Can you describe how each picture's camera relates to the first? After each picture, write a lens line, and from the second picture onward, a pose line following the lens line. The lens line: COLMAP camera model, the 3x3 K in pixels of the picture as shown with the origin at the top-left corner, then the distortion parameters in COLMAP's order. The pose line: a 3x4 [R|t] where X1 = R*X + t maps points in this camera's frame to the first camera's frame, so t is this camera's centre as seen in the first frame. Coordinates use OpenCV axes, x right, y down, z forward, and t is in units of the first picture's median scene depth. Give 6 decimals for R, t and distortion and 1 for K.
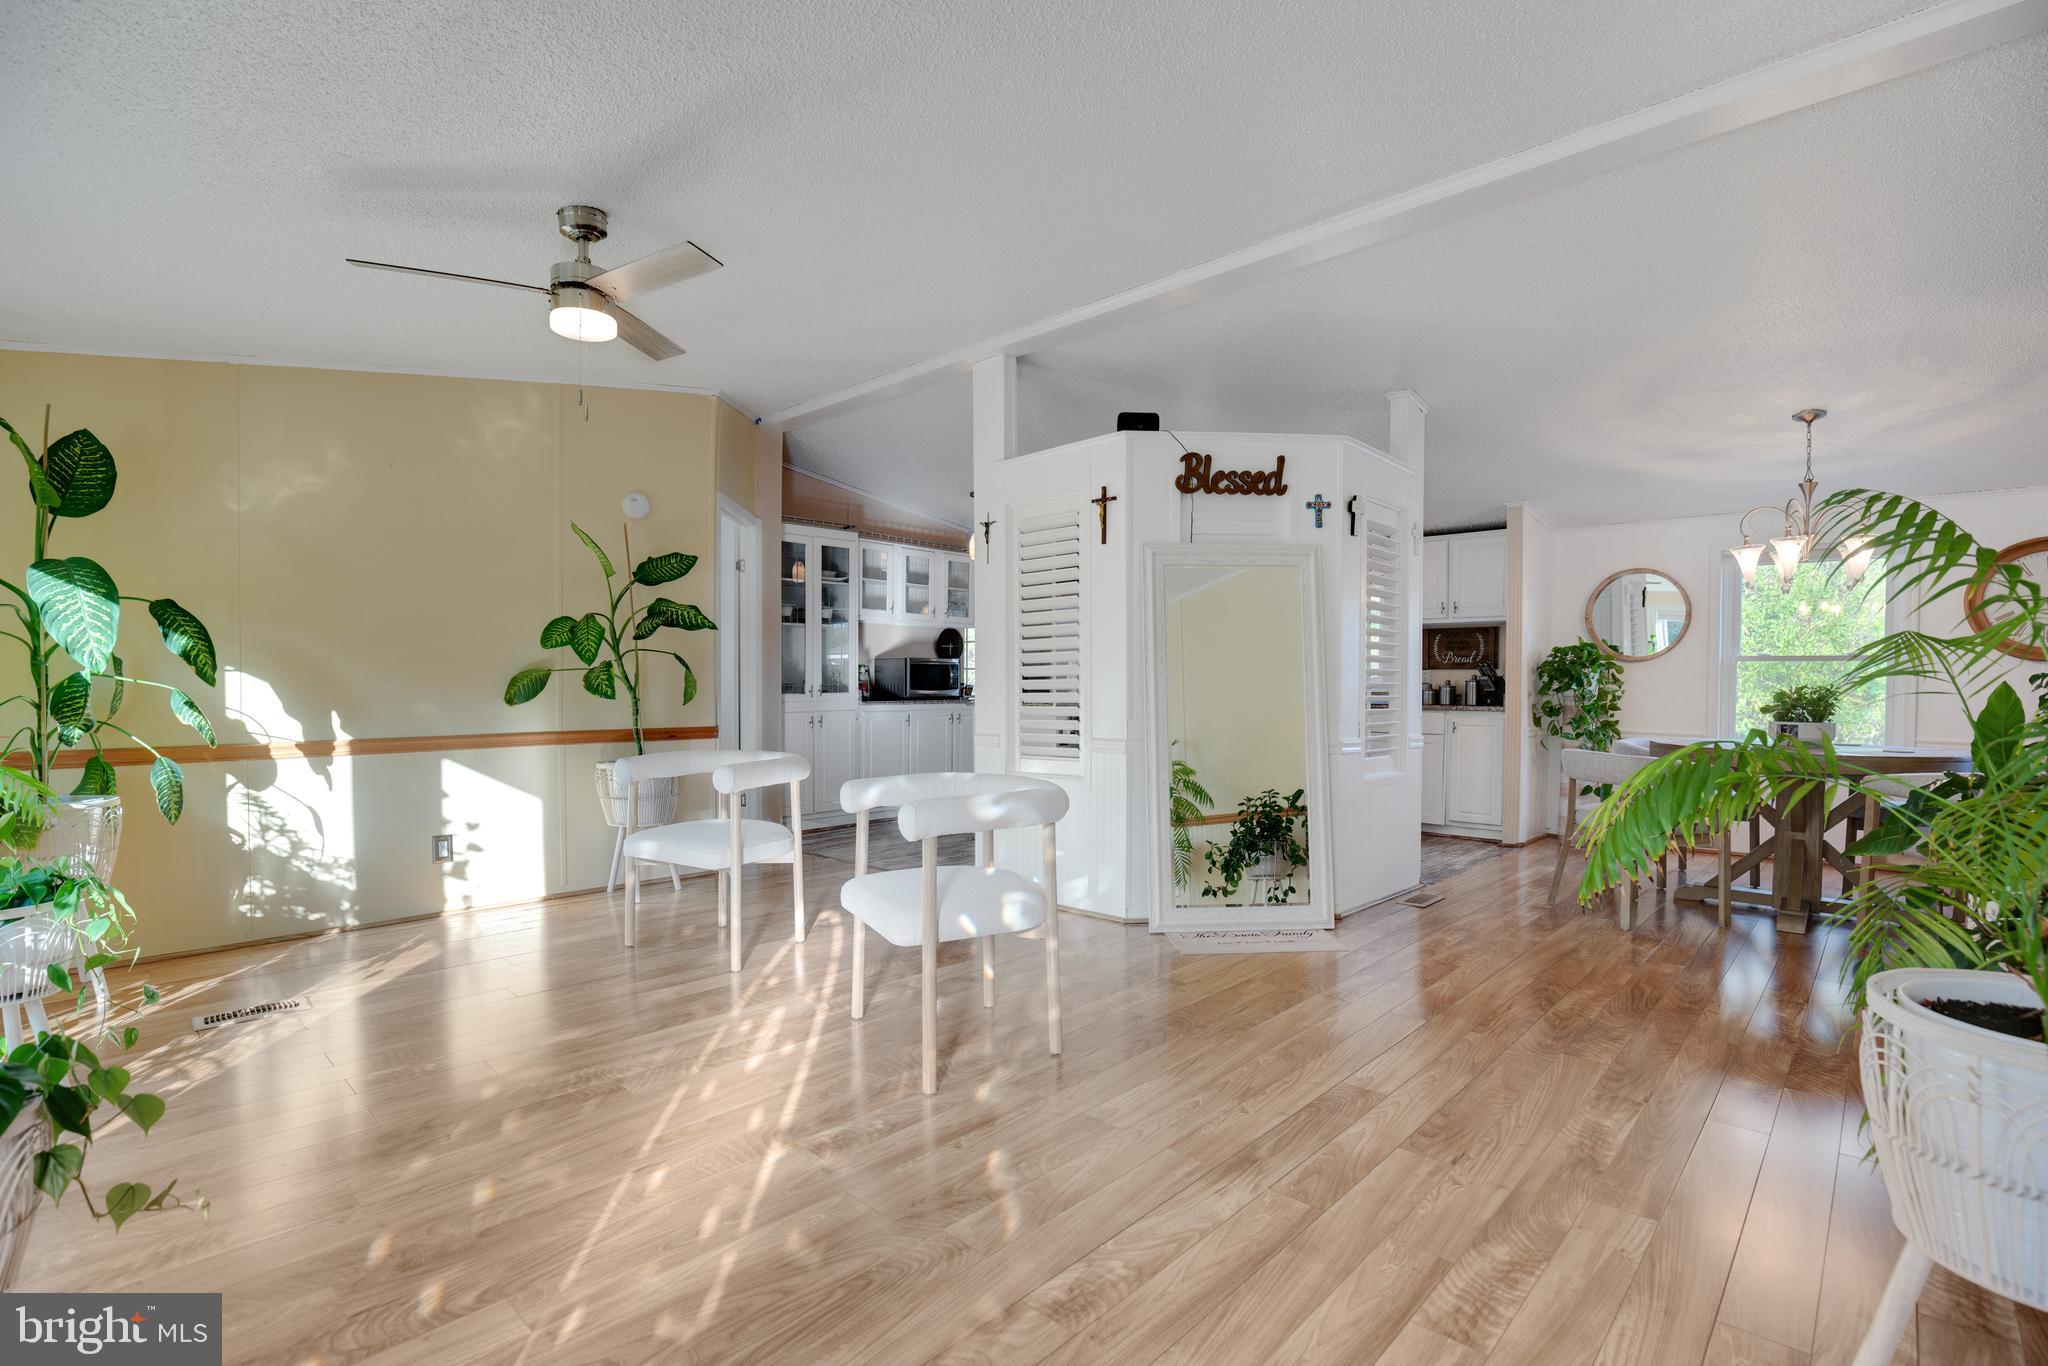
lens RADIAL K [[955.5, 0, 1043.0], [0, 955.5, 697.5], [0, 0, 1]] dist [-0.025093, 0.000788]
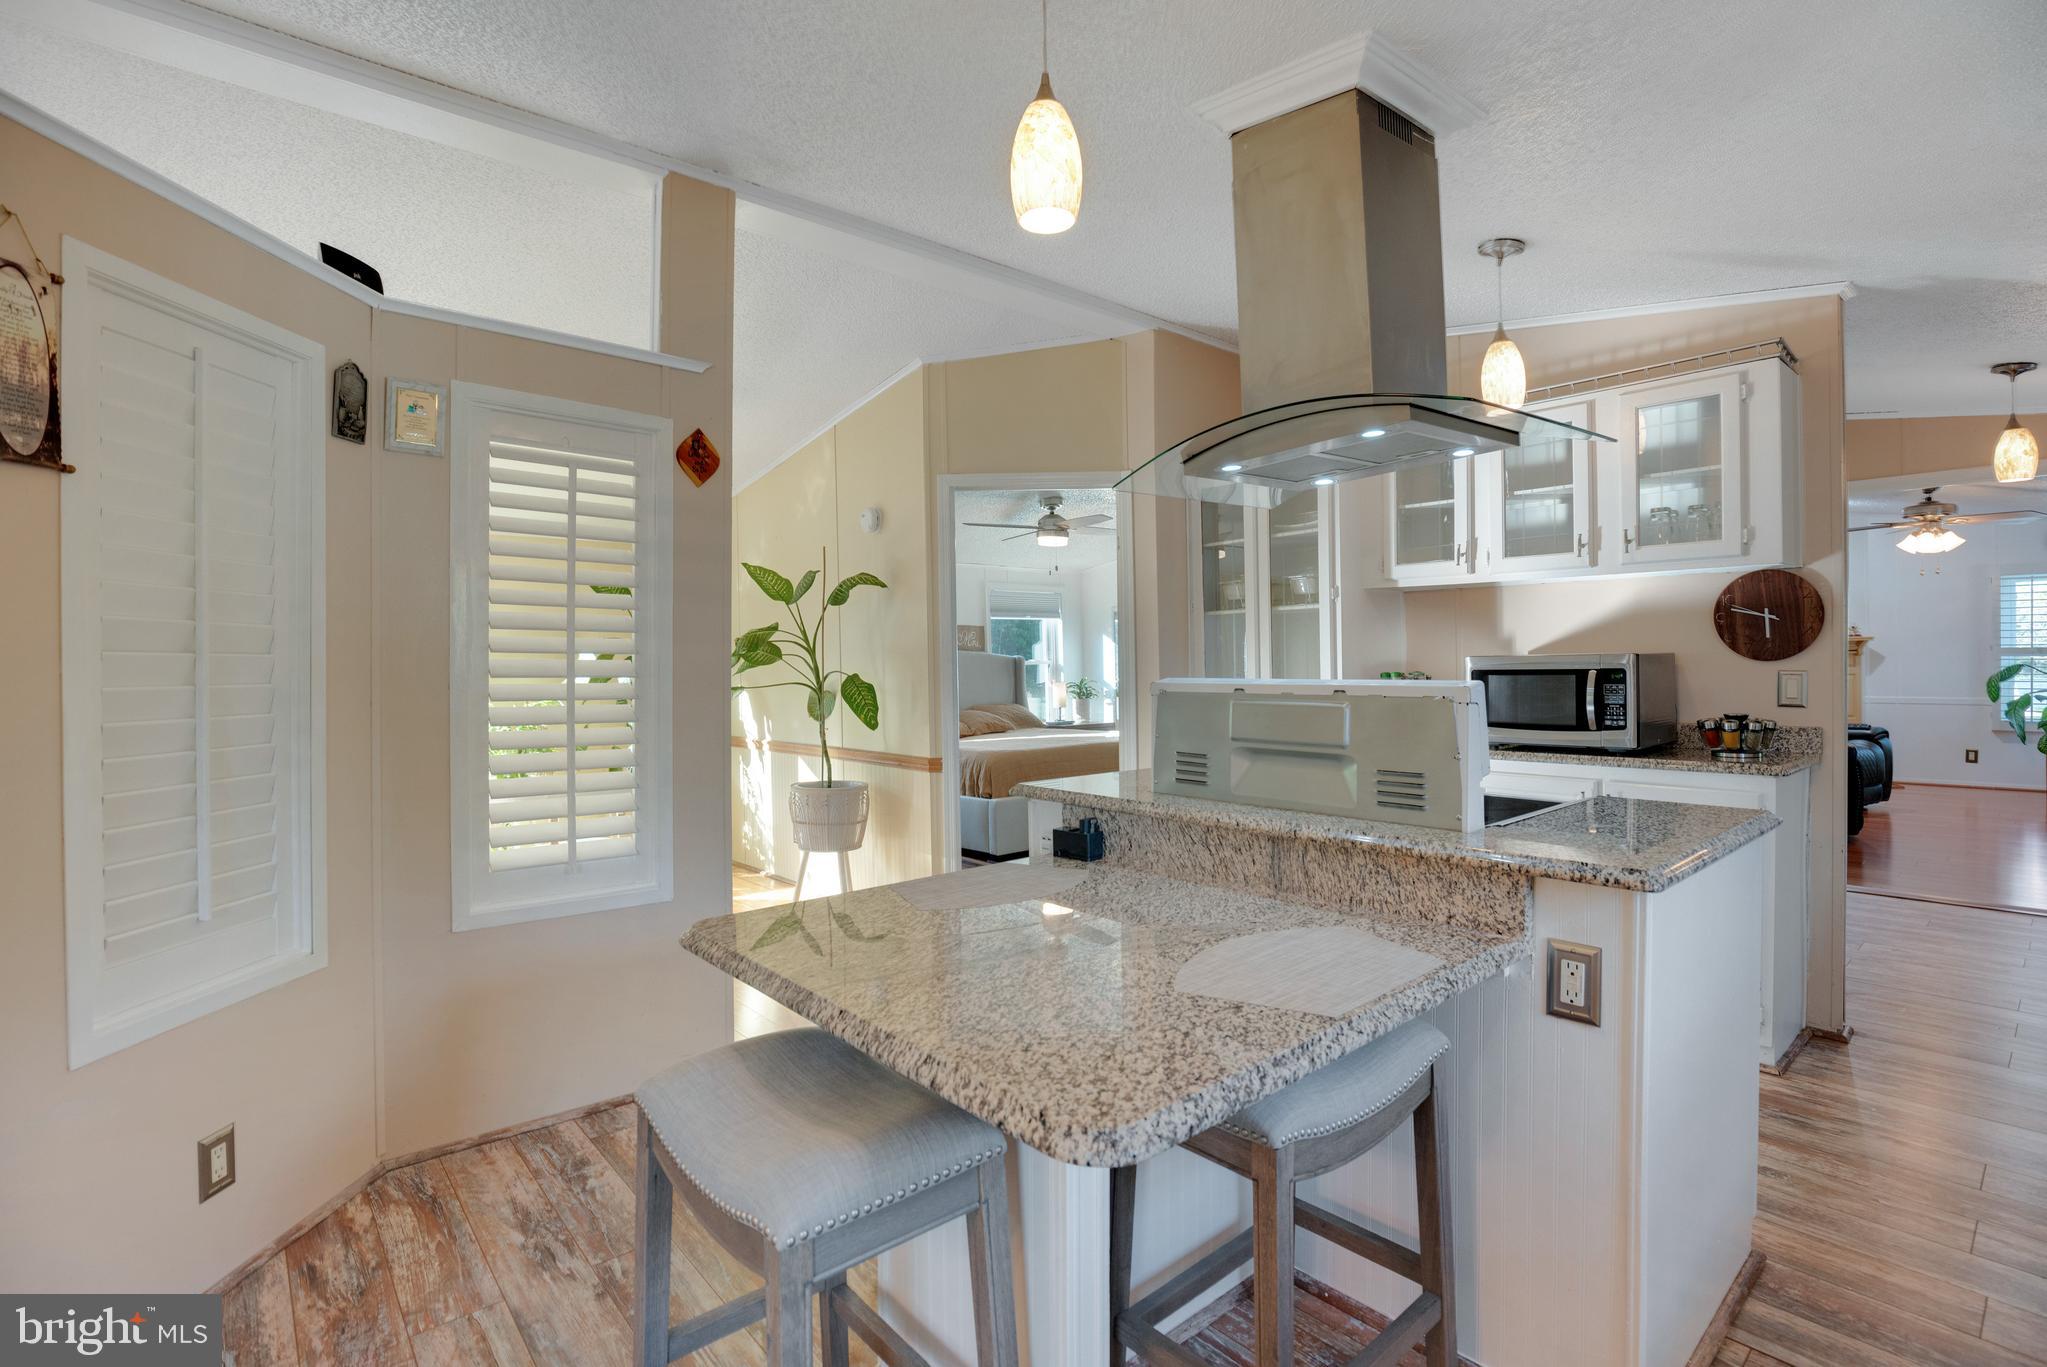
lens RADIAL K [[967.7, 0, 1033.6], [0, 967.7, 673.7], [0, 0, 1]] dist [-0.050295, 0.017105]
pose [[-0.112864, 0.007621, -0.993581, 0.512468], [-0.003469, 0.999961, 0.008064, -0.053510], [0.993604, 0.004357, -0.112833, 1.250942]]
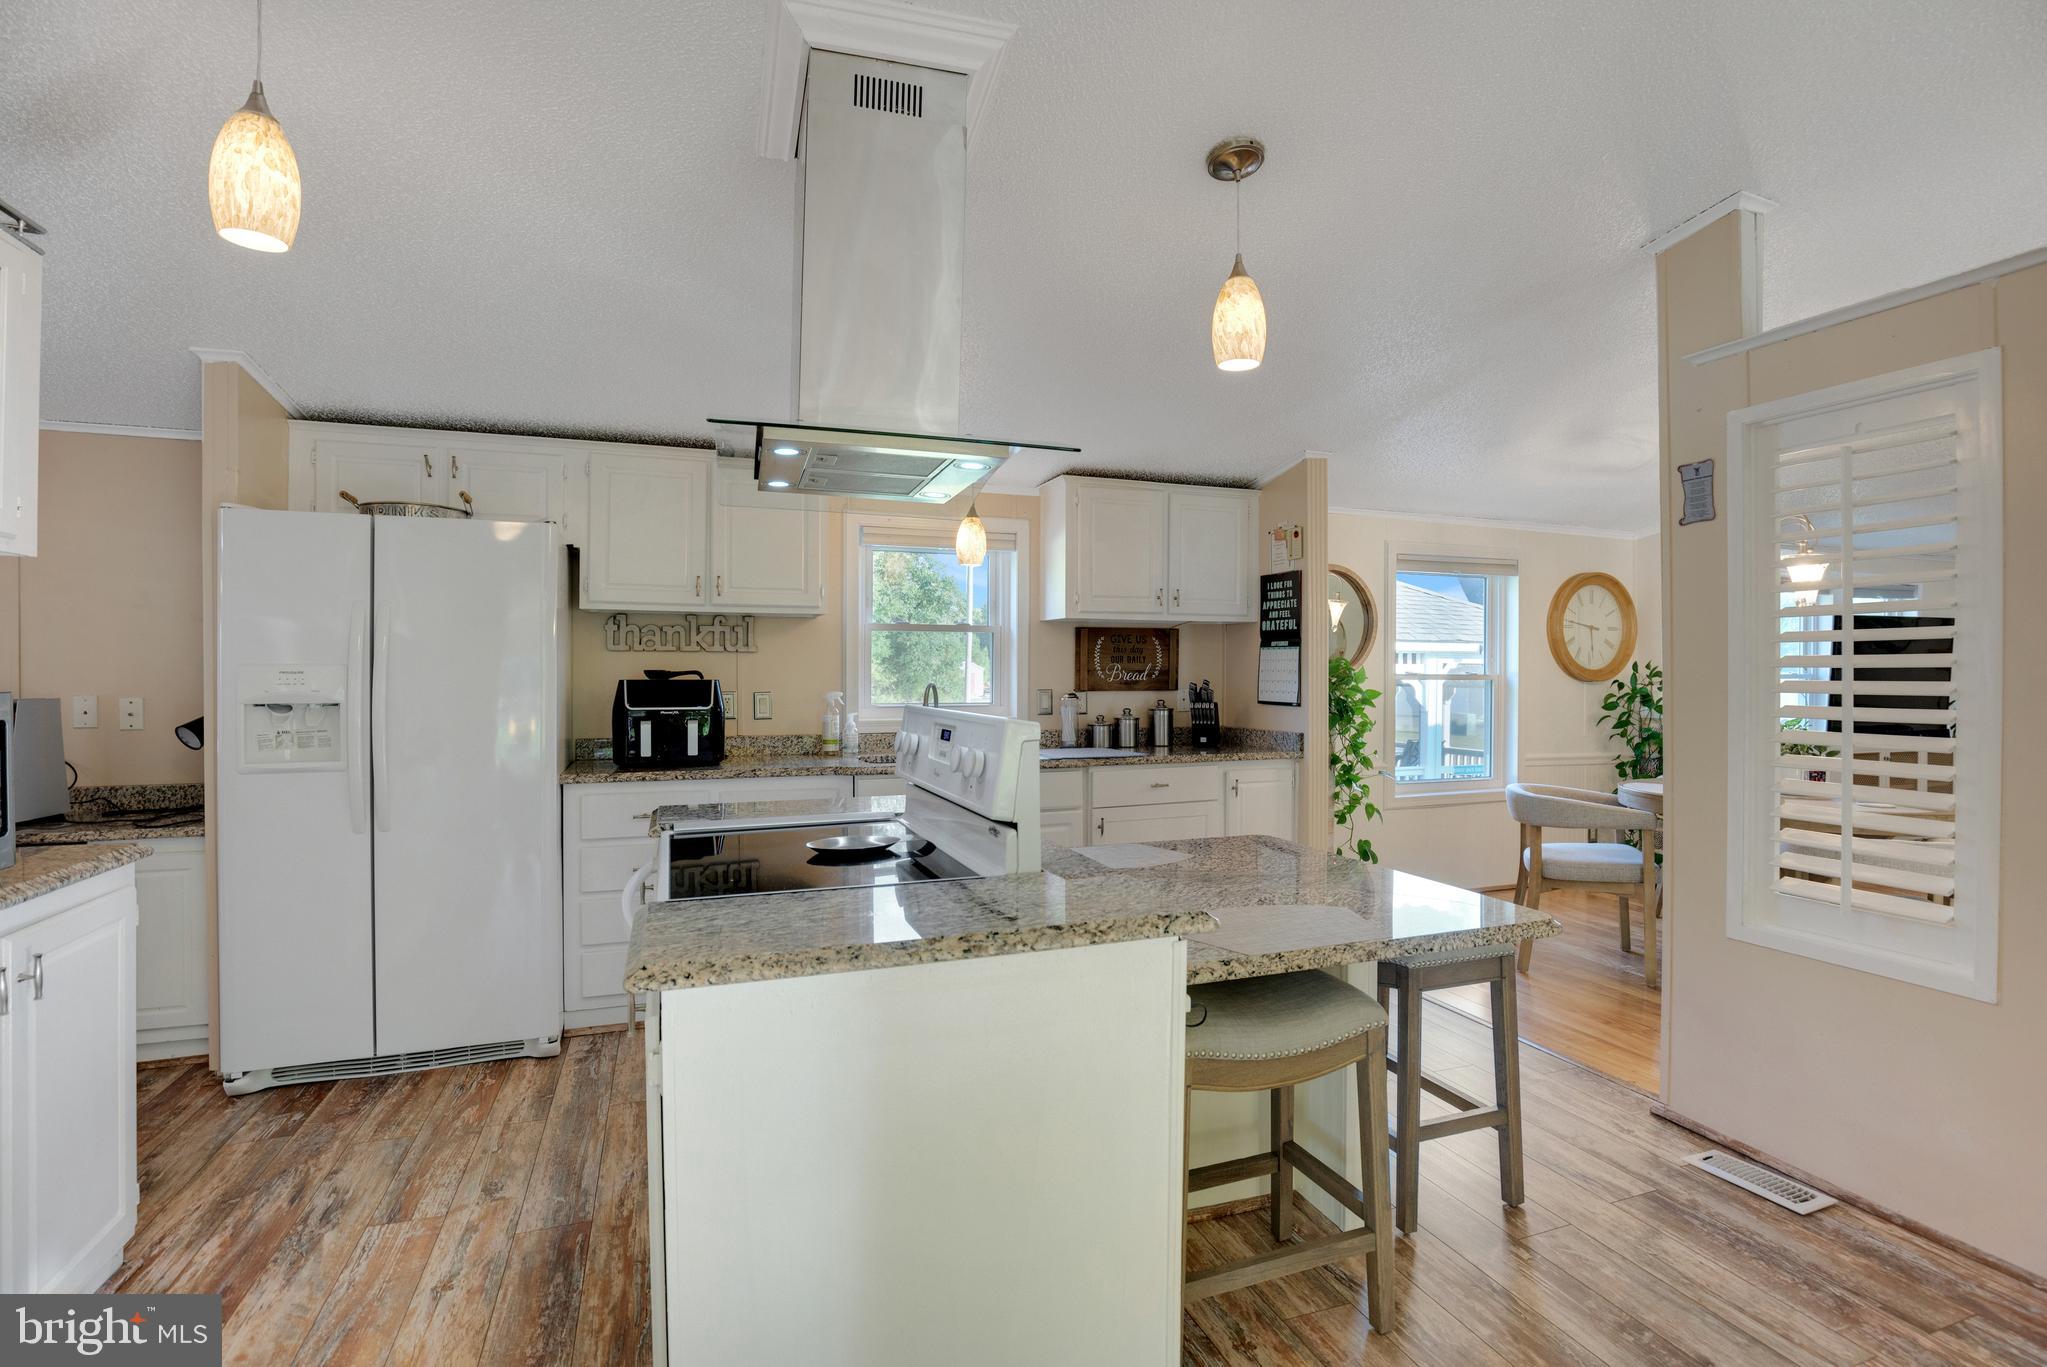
lens RADIAL K [[967.7, 0, 1033.6], [0, 967.7, 673.7], [0, 0, 1]] dist [-0.050295, 0.017105]
pose [[0.458895, -0.011136, 0.888421, -0.268359], [0.014423, 0.999883, 0.005083, -0.065608], [-0.888373, 0.010482, 0.459002, 1.089164]]
